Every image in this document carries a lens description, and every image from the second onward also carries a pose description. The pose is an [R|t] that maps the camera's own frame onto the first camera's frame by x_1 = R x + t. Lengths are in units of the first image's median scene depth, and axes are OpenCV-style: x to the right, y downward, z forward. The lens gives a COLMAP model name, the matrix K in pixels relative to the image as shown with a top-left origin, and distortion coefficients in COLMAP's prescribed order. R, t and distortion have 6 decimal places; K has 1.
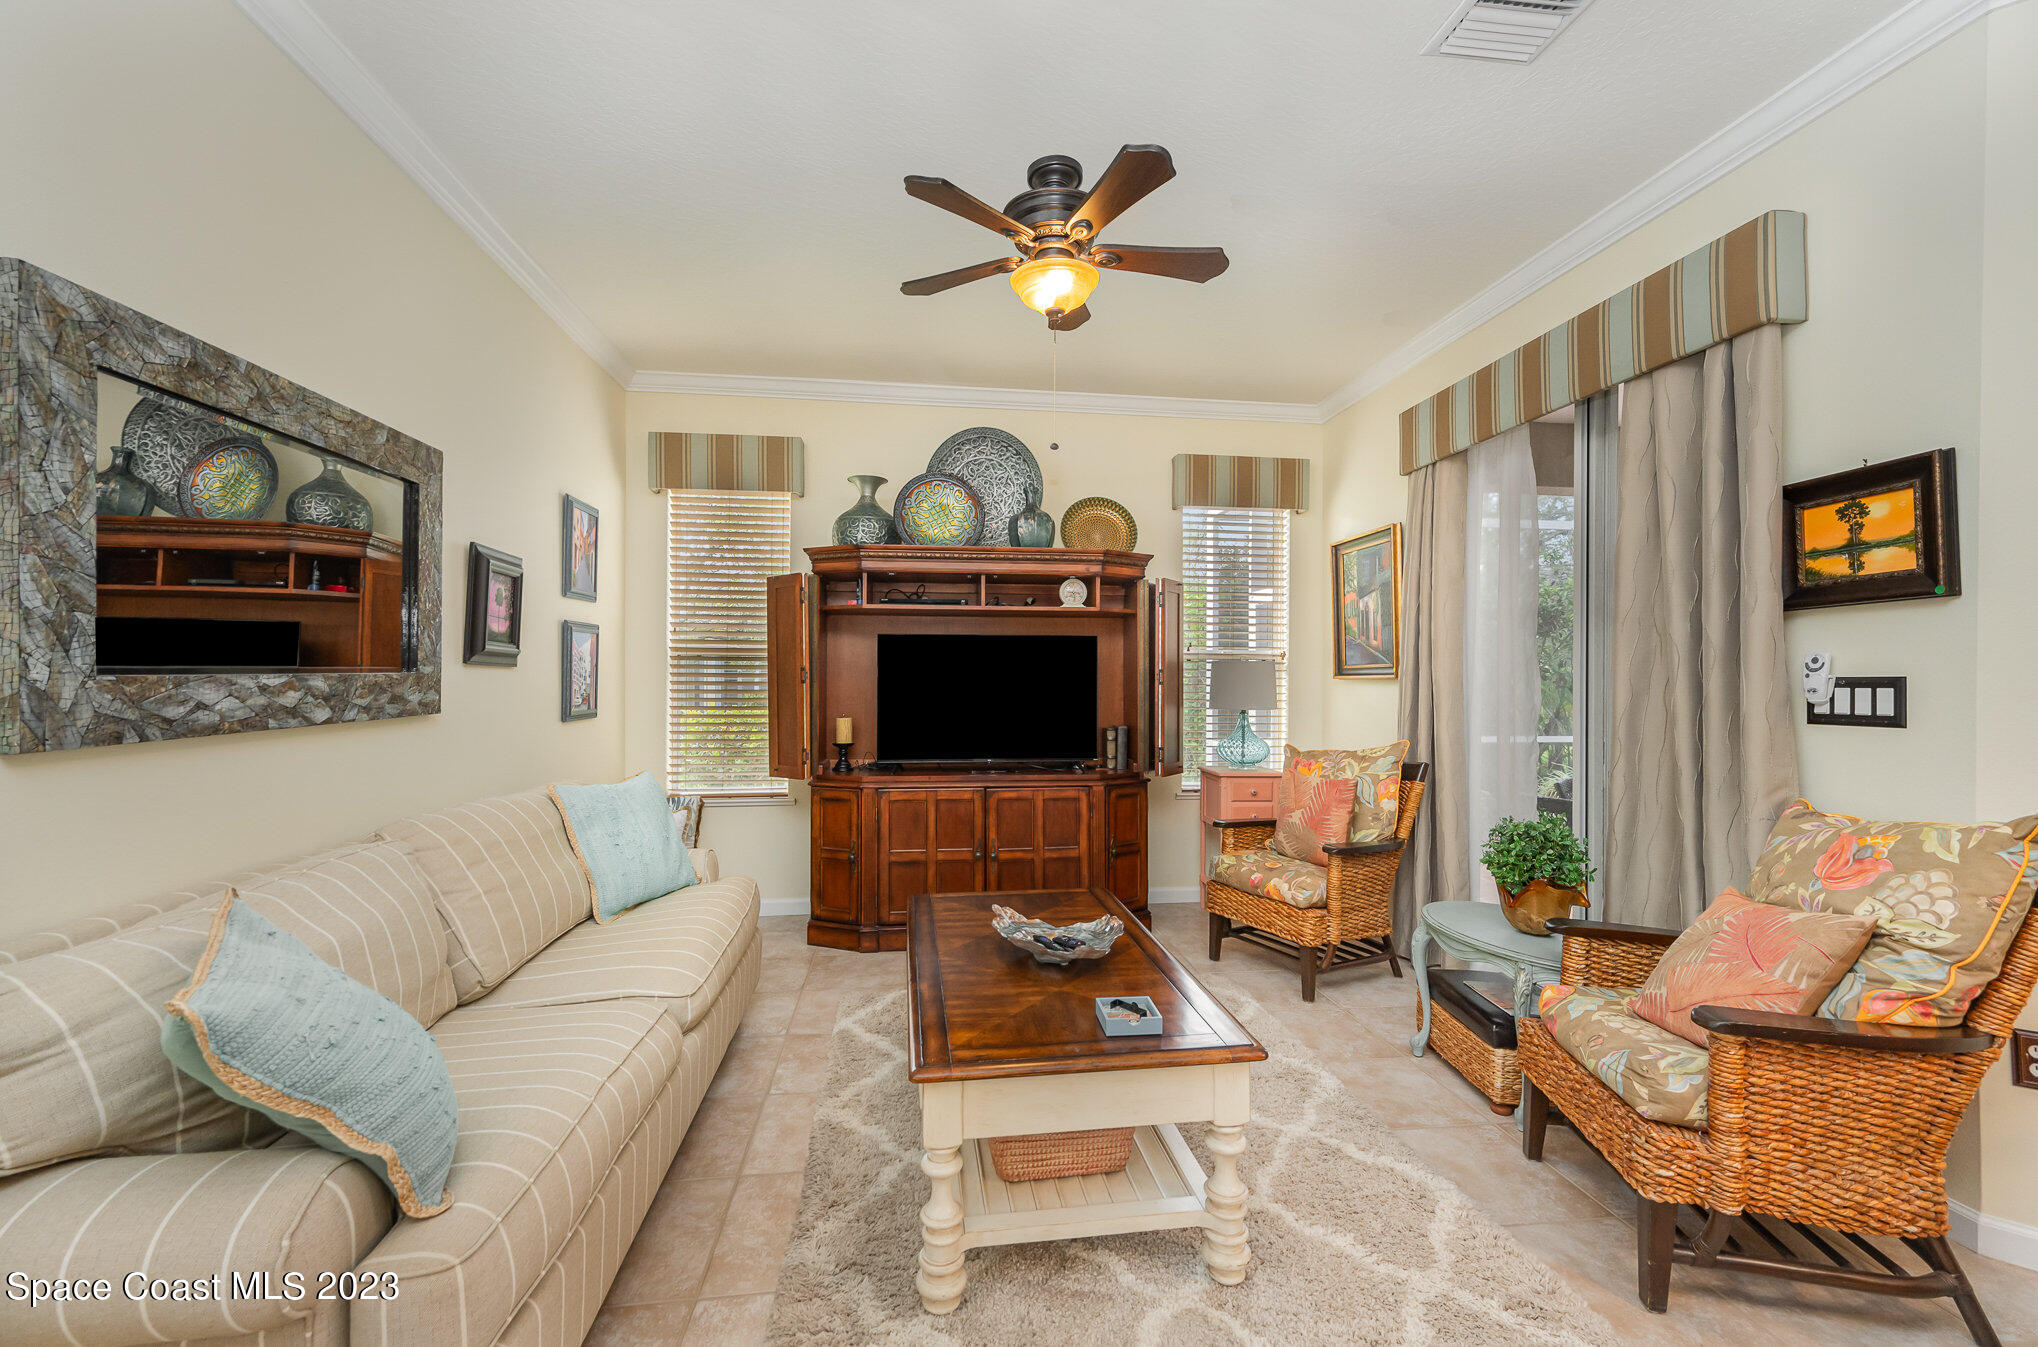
lens RADIAL K [[821.1, 0, 1025.5], [0, 821.1, 674.2], [0, 0, 1]] dist [0.000116, -0.000518]
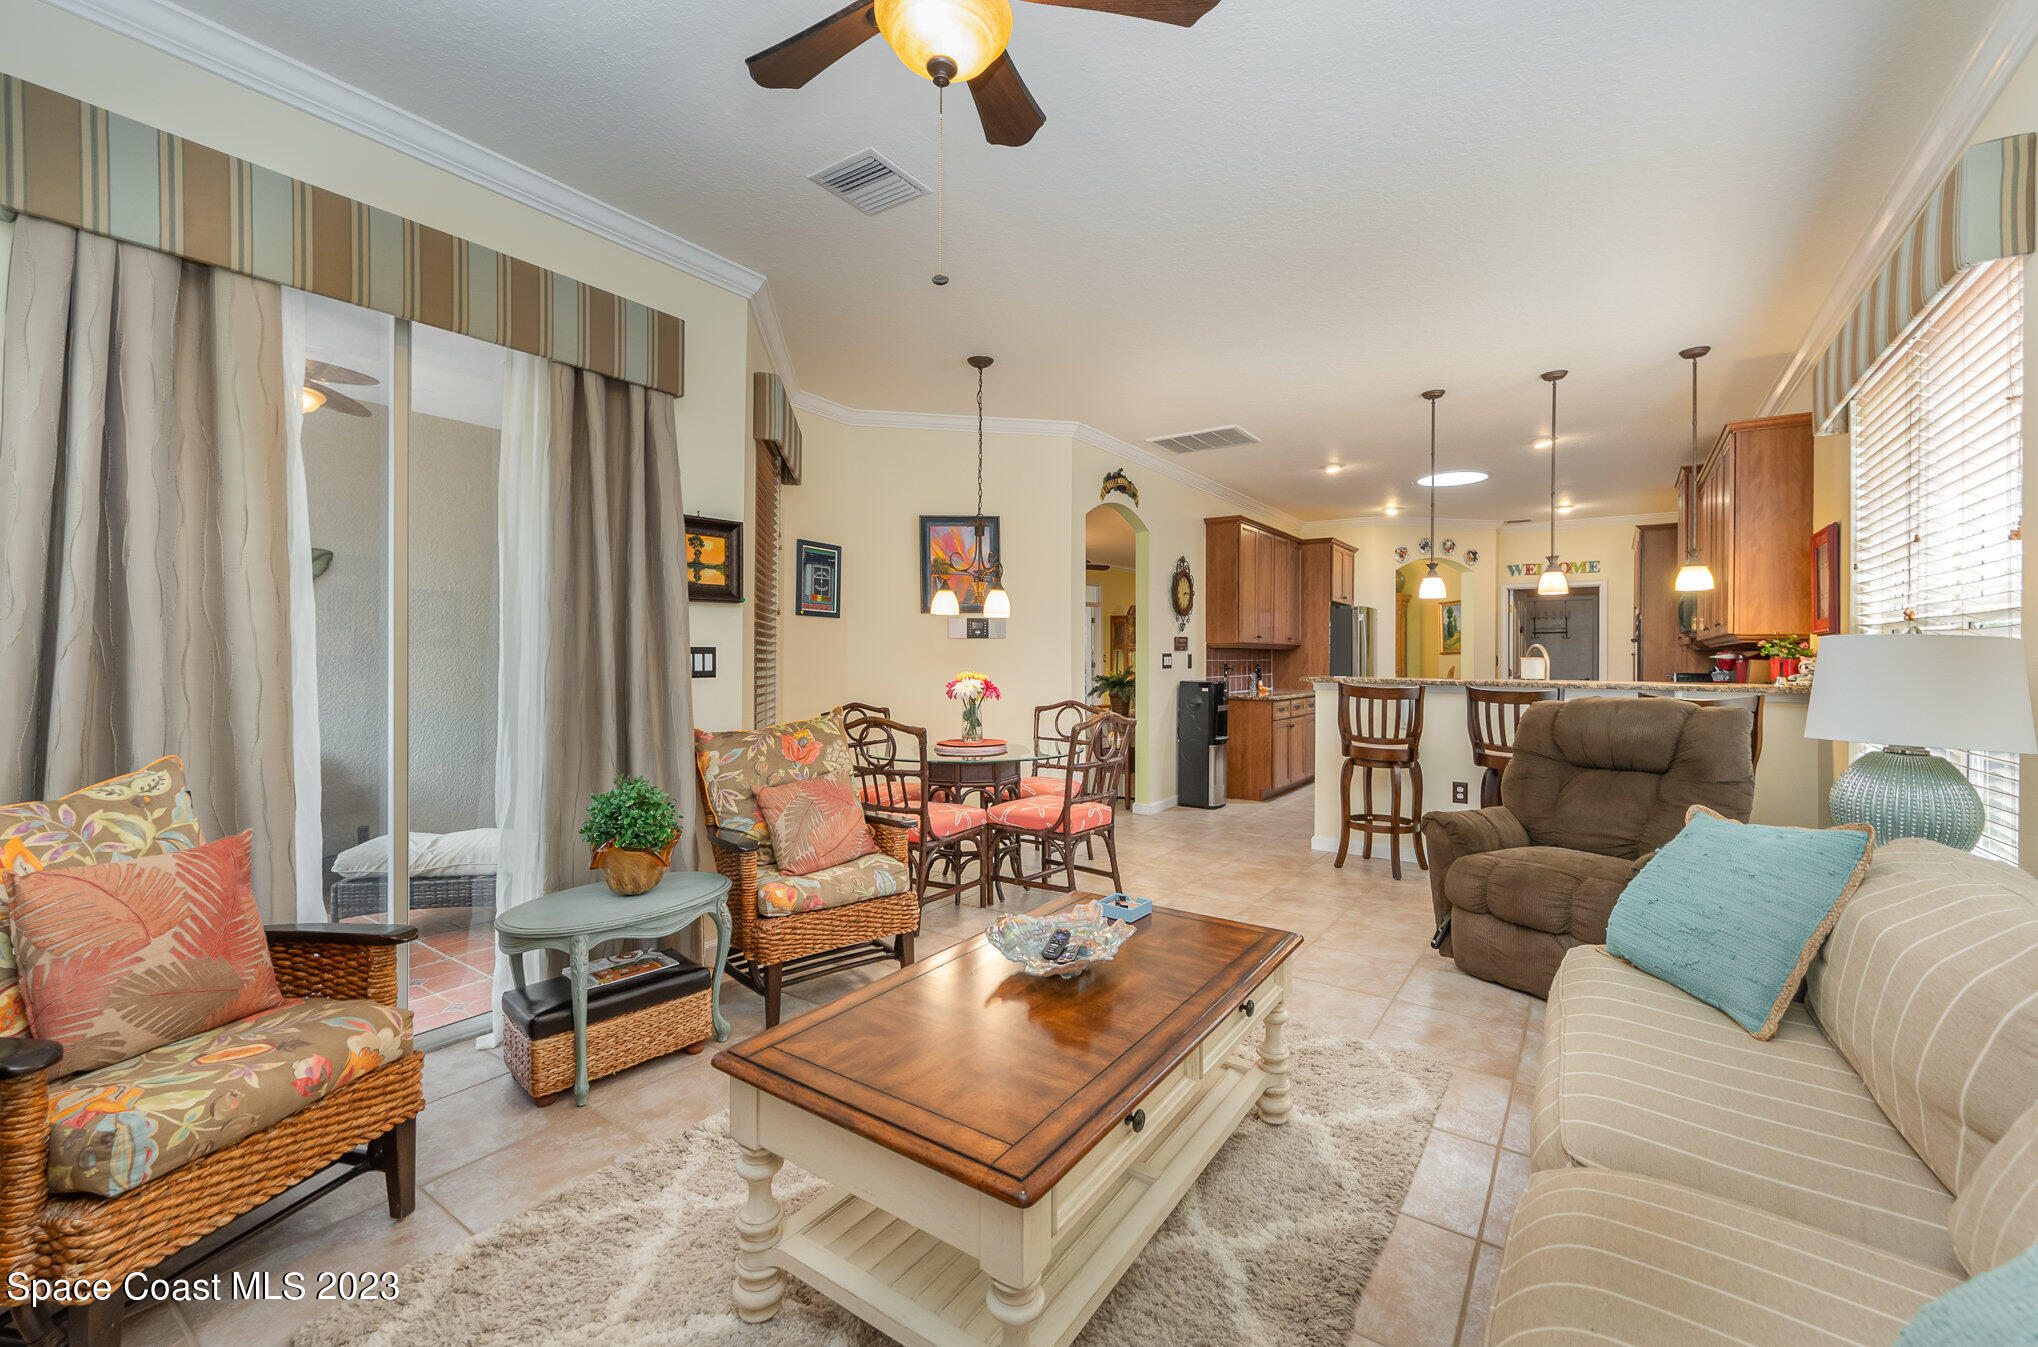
lens RADIAL K [[821.1, 0, 1058.6], [0, 821.1, 637.0], [0, 0, 1]] dist [0.000116, -0.000518]
pose [[-0.756806, 0.005229, 0.653619, -0.338007], [-0.012683, 0.999662, -0.022682, 0.006740], [-0.653517, -0.025456, -0.756484, 1.066867]]
